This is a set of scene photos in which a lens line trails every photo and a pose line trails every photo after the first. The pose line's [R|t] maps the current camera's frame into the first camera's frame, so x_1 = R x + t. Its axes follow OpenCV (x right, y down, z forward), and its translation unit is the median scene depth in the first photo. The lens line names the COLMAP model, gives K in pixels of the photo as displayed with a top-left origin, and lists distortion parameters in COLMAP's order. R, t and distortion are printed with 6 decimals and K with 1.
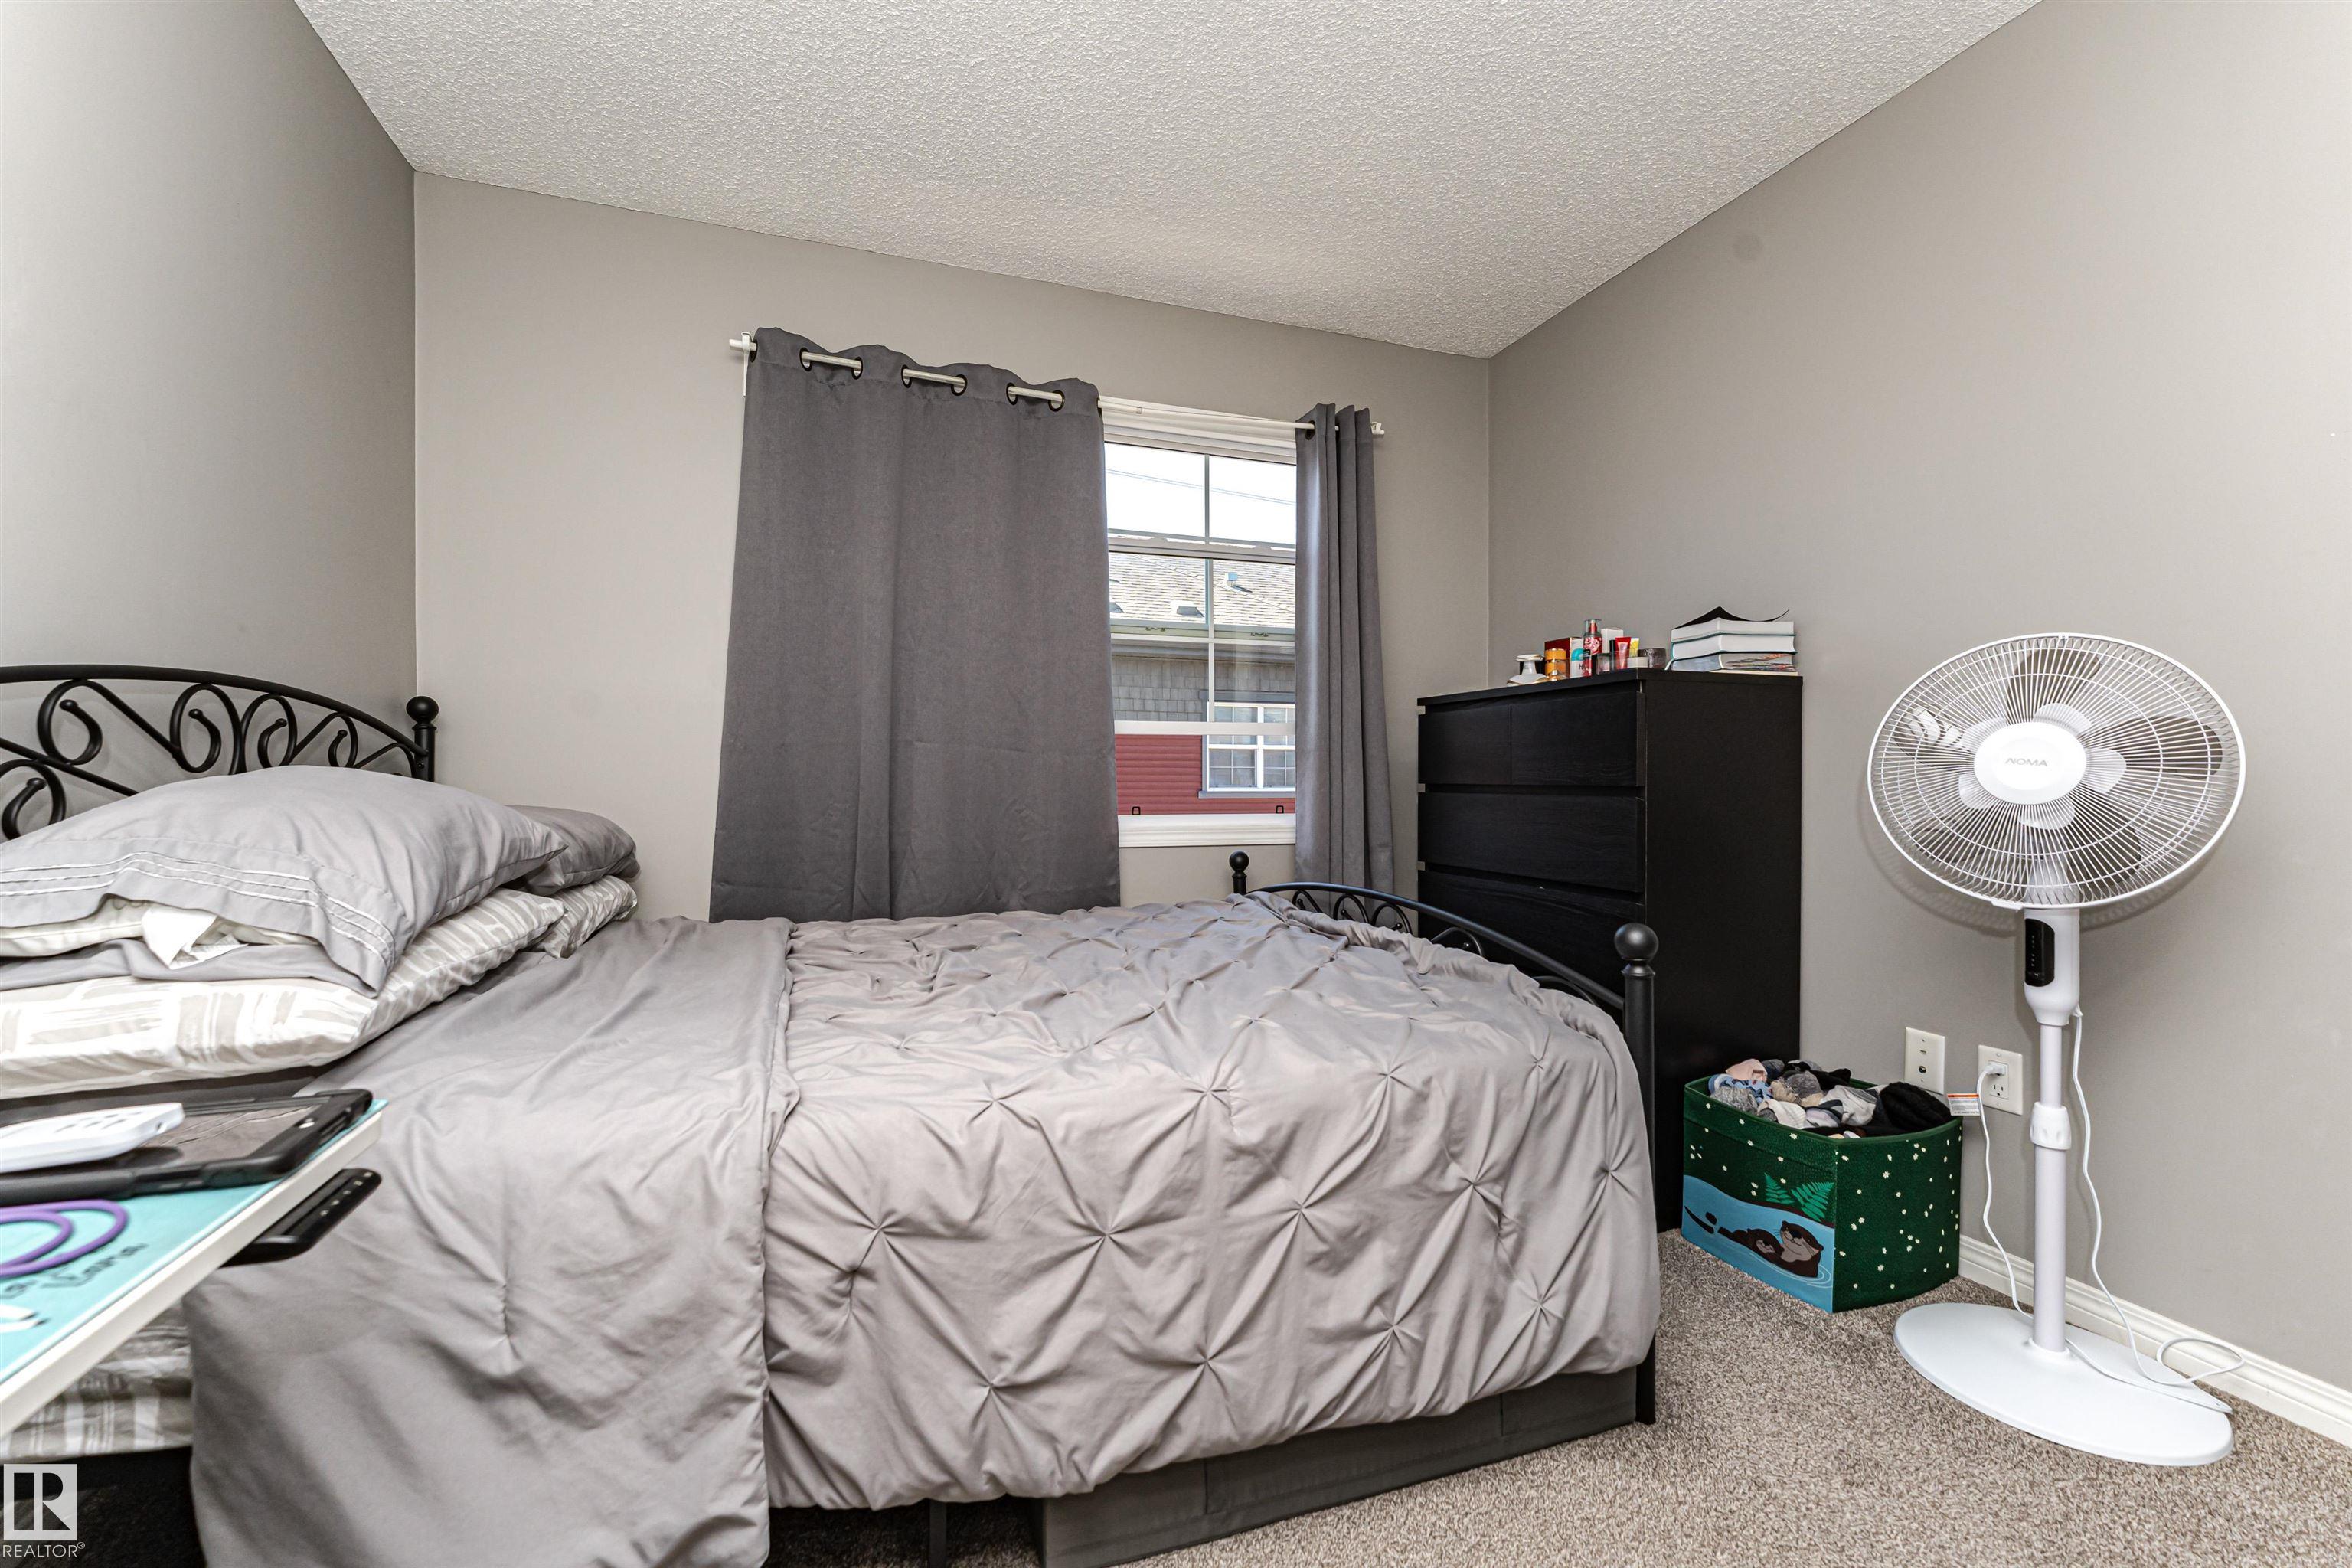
lens RADIAL K [[945.6, 0, 1217.6], [0, 945.6, 798.2], [0, 0, 1]] dist [-0.000779, 0.000036]
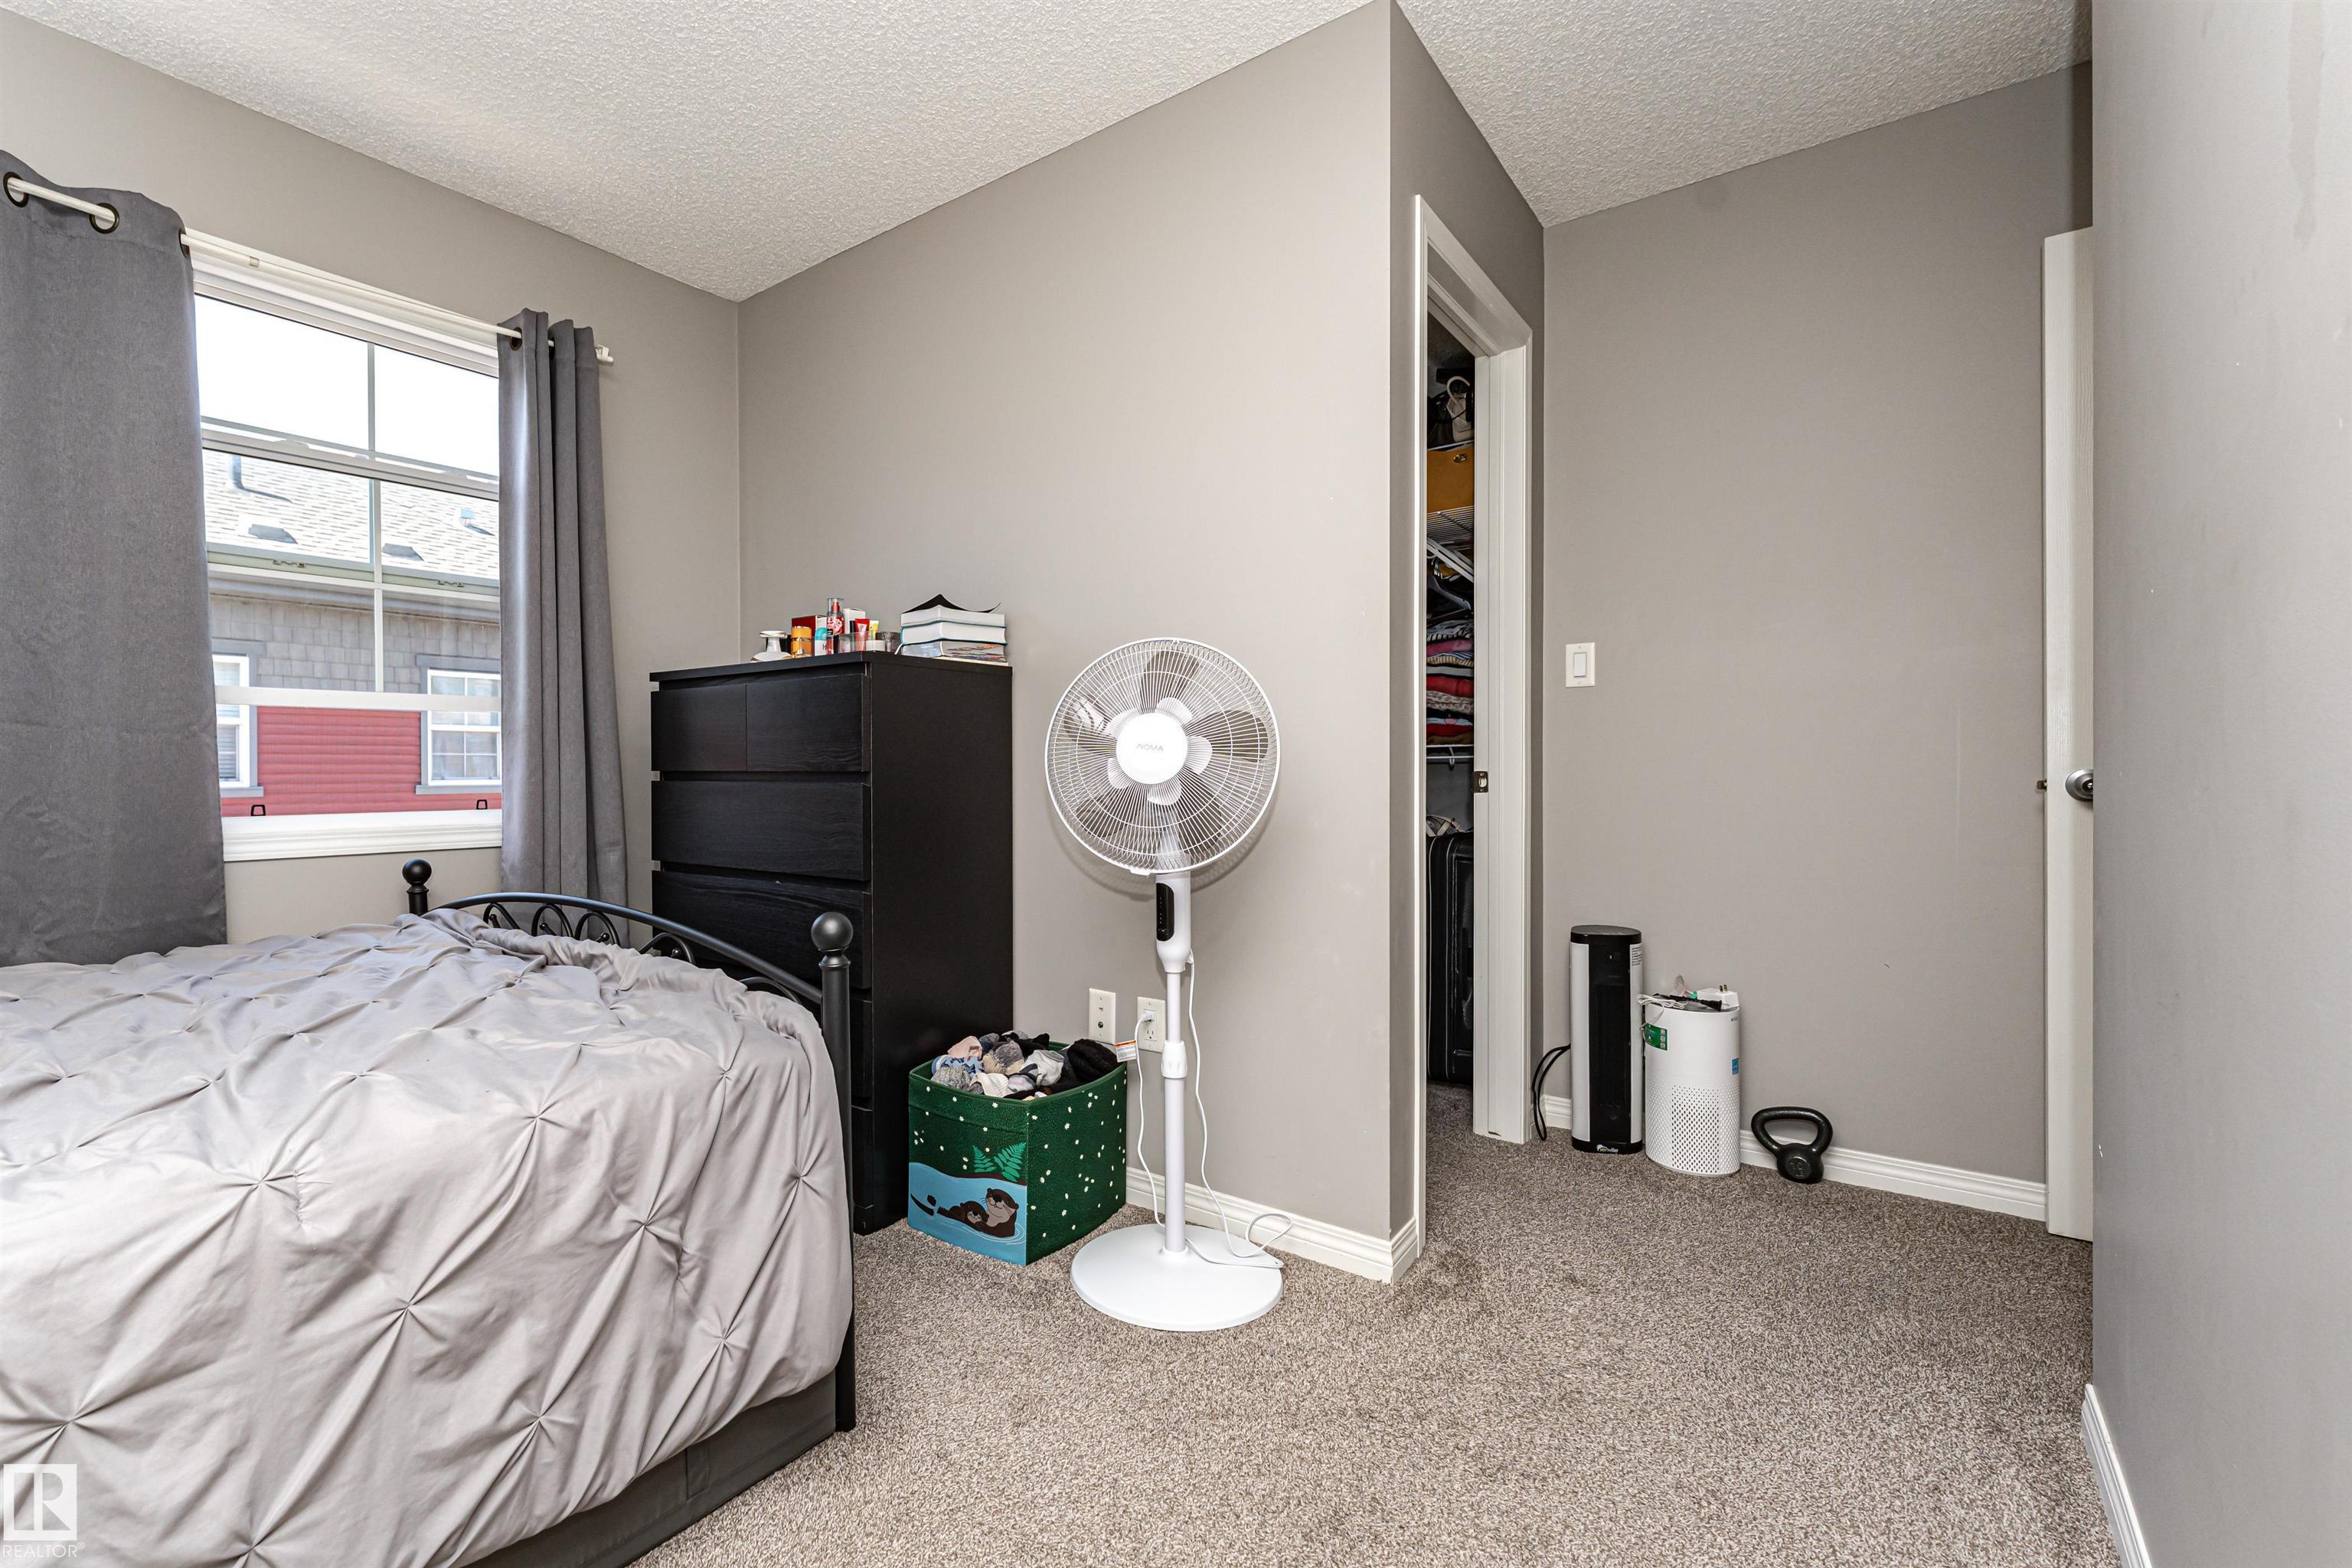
lens RADIAL K [[1014.3, 0, 1128.7], [0, 1014.3, 786.4], [0, 0, 1]] dist [-0.000881, -0.000708]
pose [[0.851429, -0.009645, 0.524381, 0.156785], [0.012601, 0.999918, -0.002067, 0.010104], [-0.524318, 0.008368, 0.851481, -0.035448]]
